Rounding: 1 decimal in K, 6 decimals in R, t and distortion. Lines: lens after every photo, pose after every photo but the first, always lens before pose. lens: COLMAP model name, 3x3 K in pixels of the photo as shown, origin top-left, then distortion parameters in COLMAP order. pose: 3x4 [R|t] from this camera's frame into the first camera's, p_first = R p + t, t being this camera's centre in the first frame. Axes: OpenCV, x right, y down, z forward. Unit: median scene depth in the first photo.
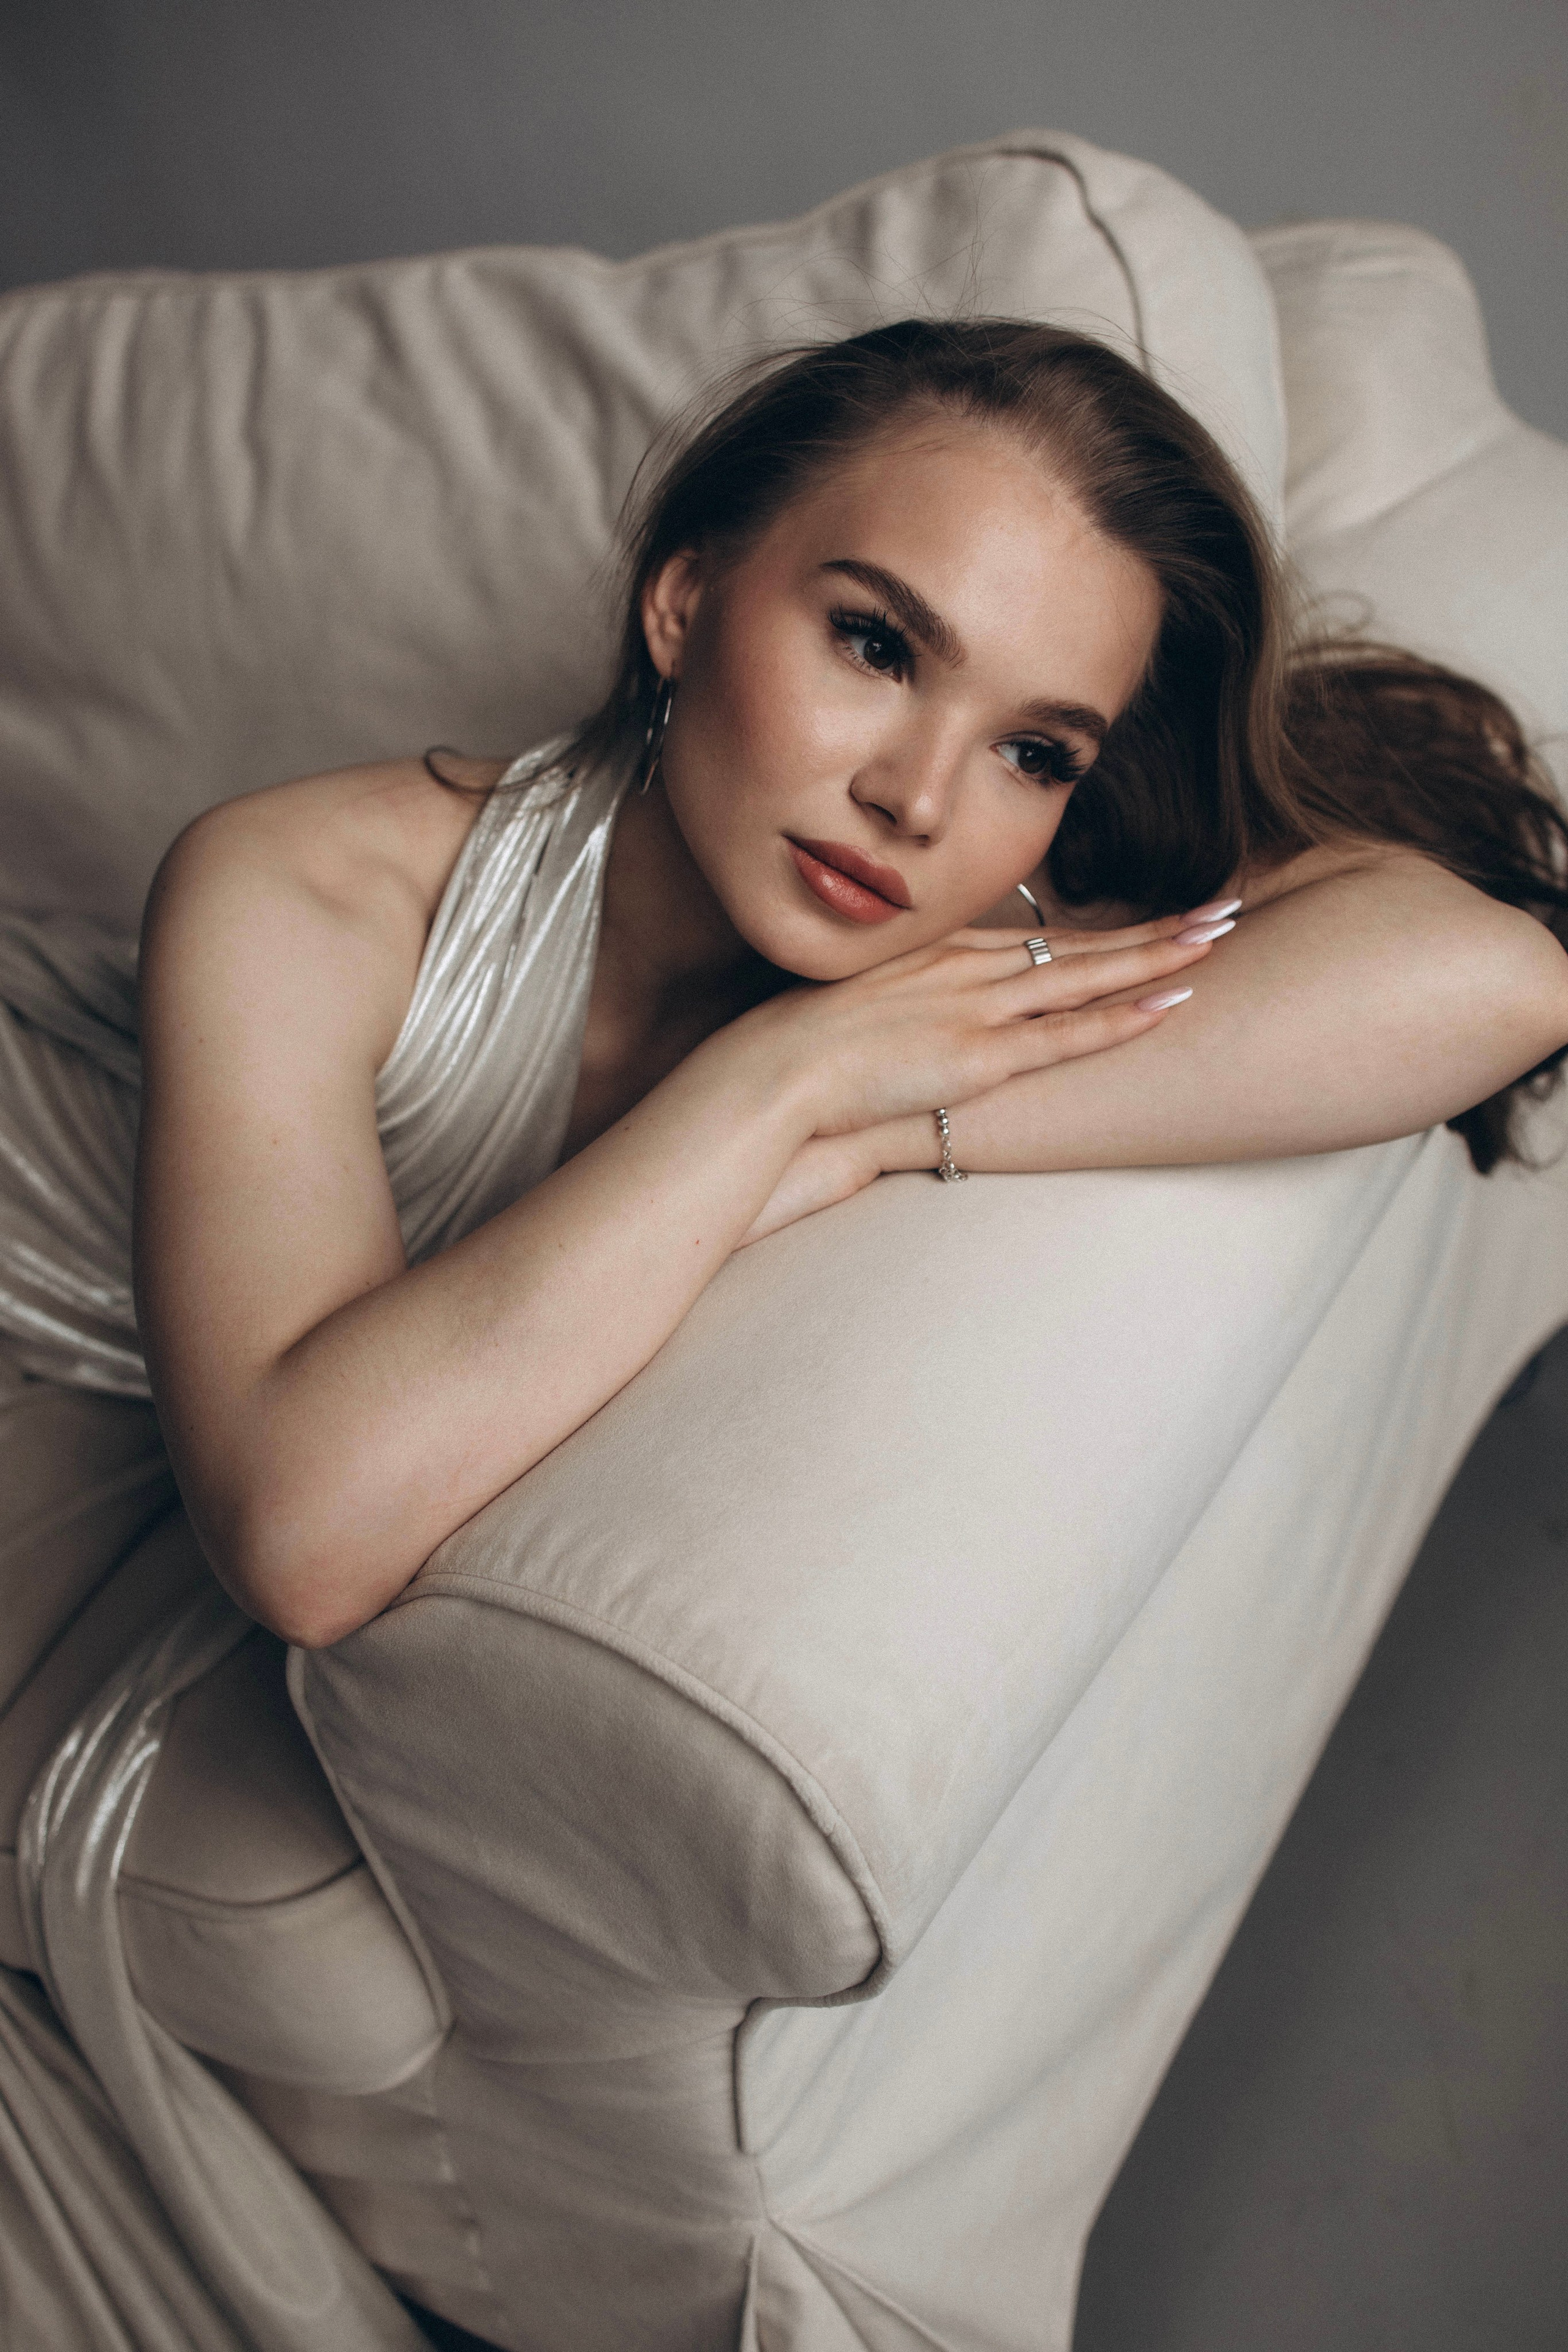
lens RADIAL K [[2323.1, 0, 784.0], [0, 2323.1, 1176.0], [0, 0, 1]] dist [-0.058929, -0.012250]
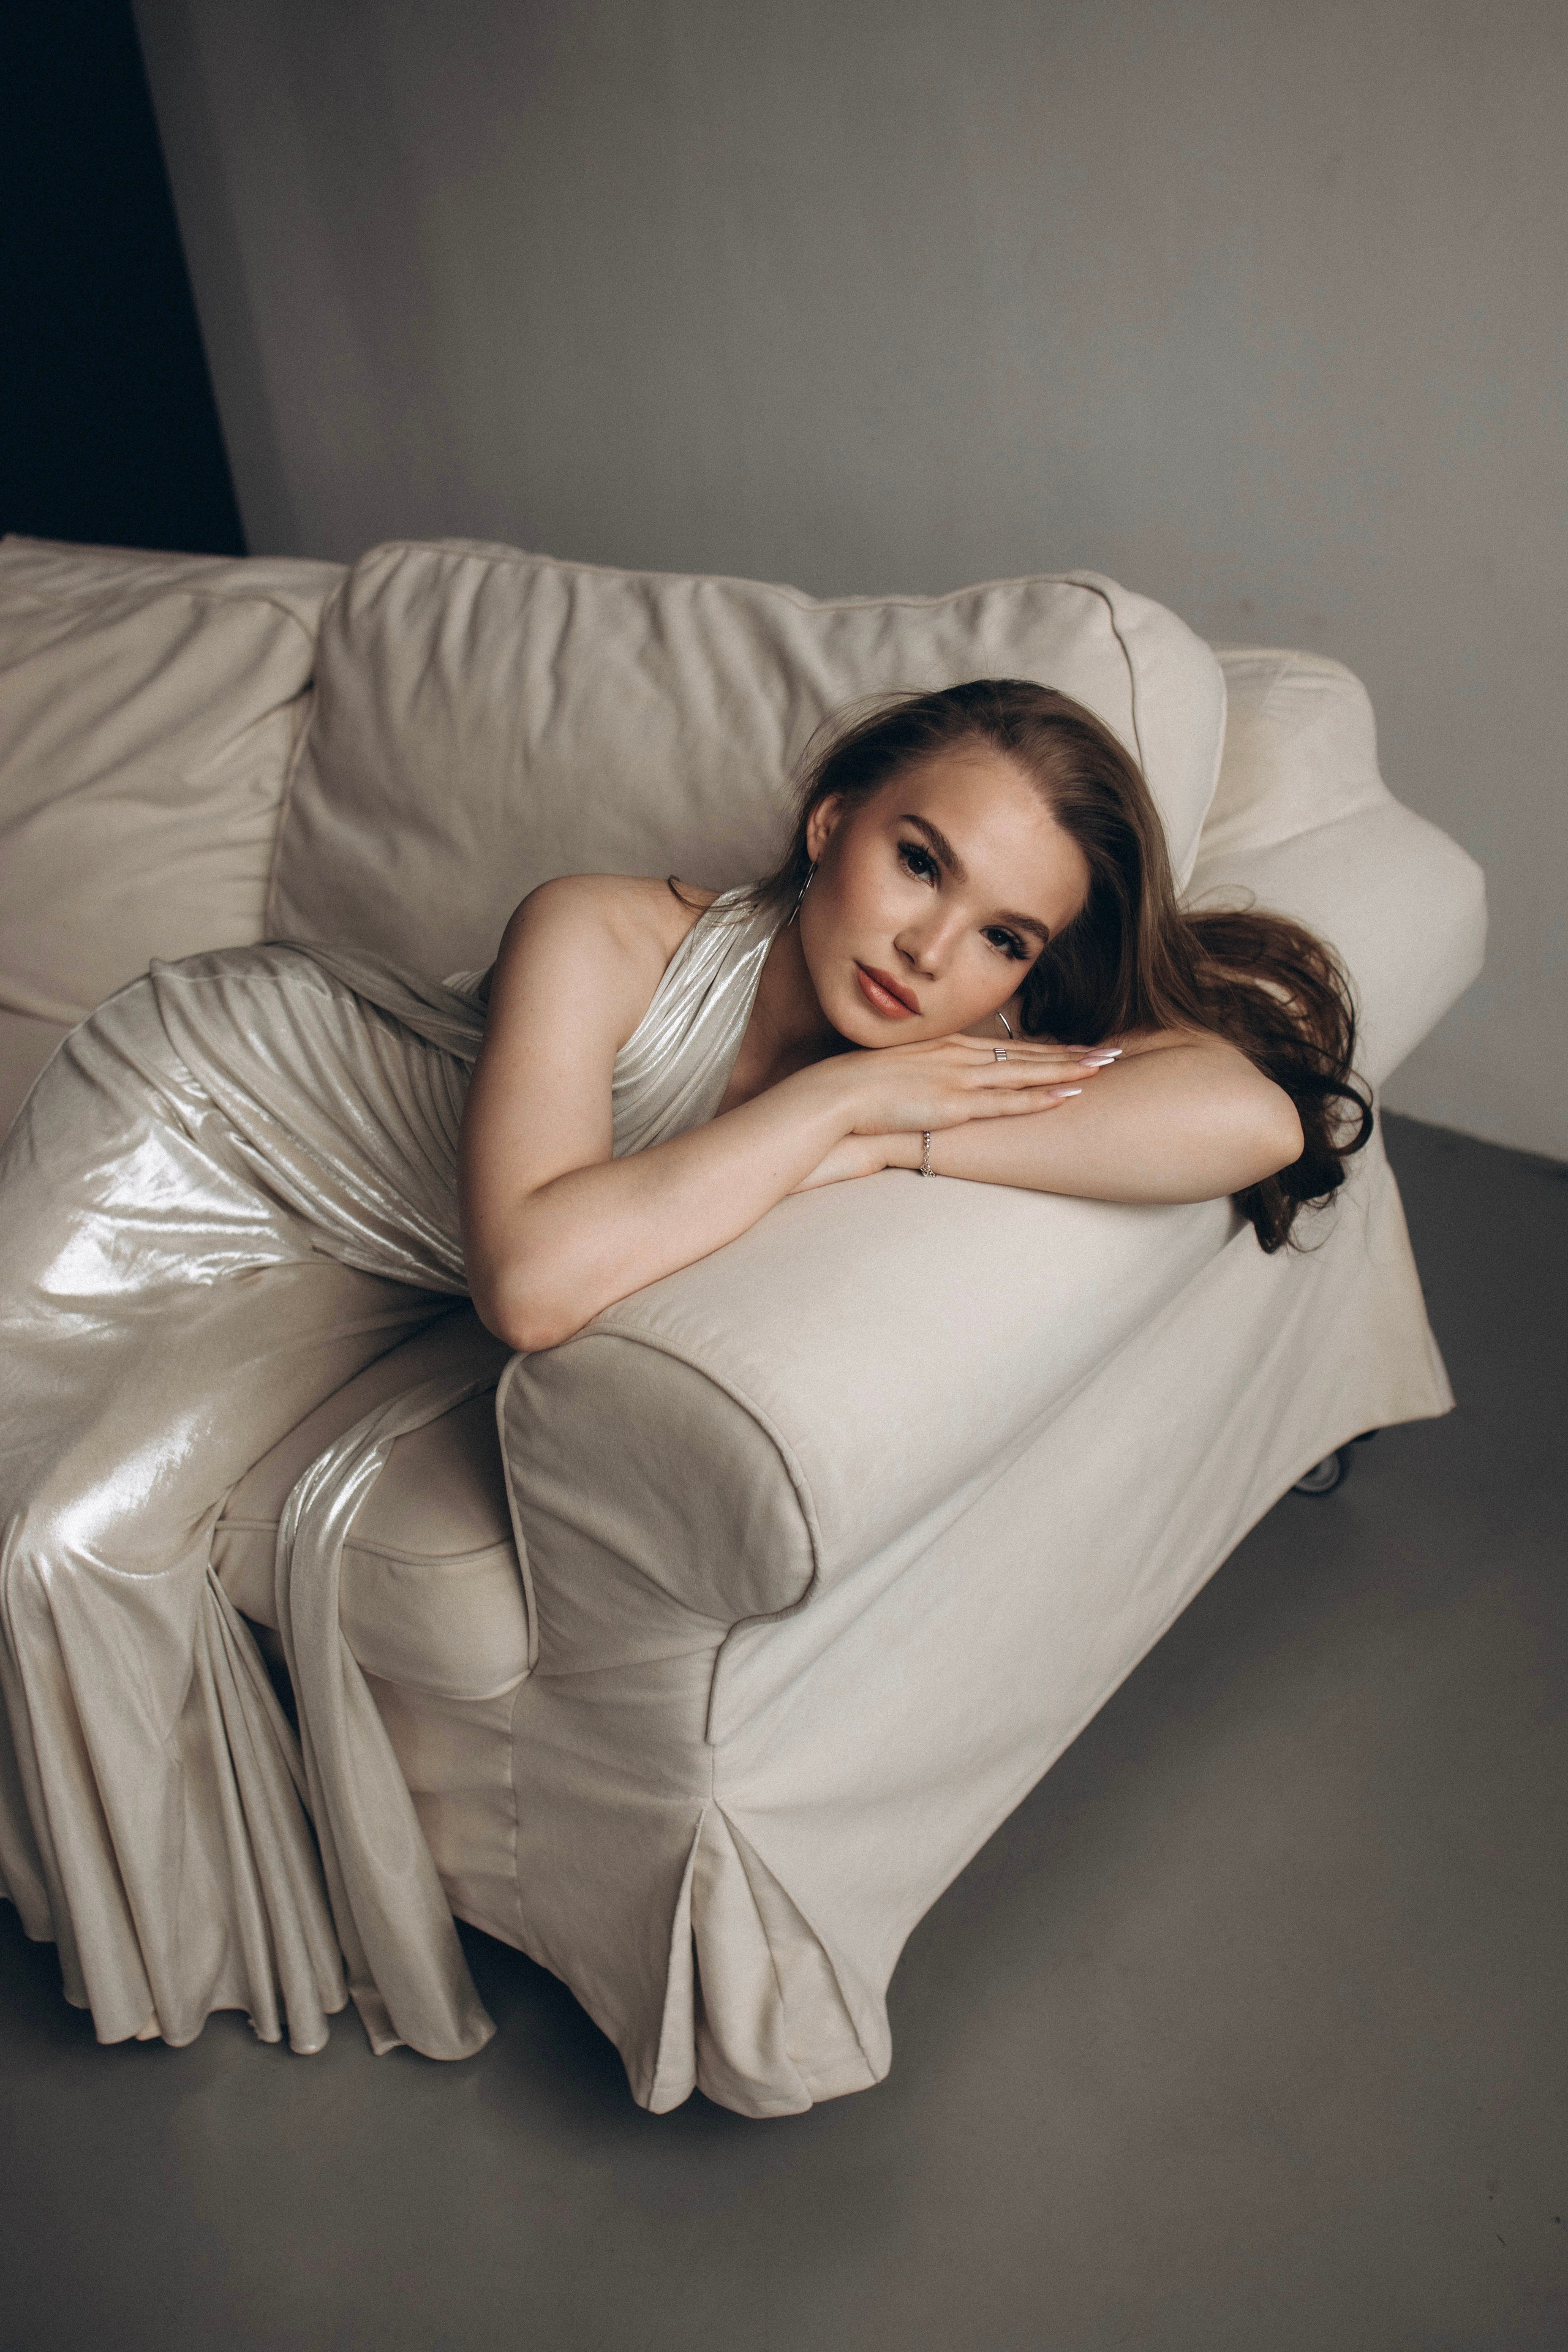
lens RADIAL K [[2323.1, 0, 784.0], [0, 2323.1, 1176.0], [0, 0, 1]] dist [-0.058929, -0.012250]
pose [[0.986000, 0.164558, -0.026925, 0.013039], [-0.166382, 0.981604, -0.093648, 0.160010], [0.011019, 0.096817, 0.995241, -0.631116]]
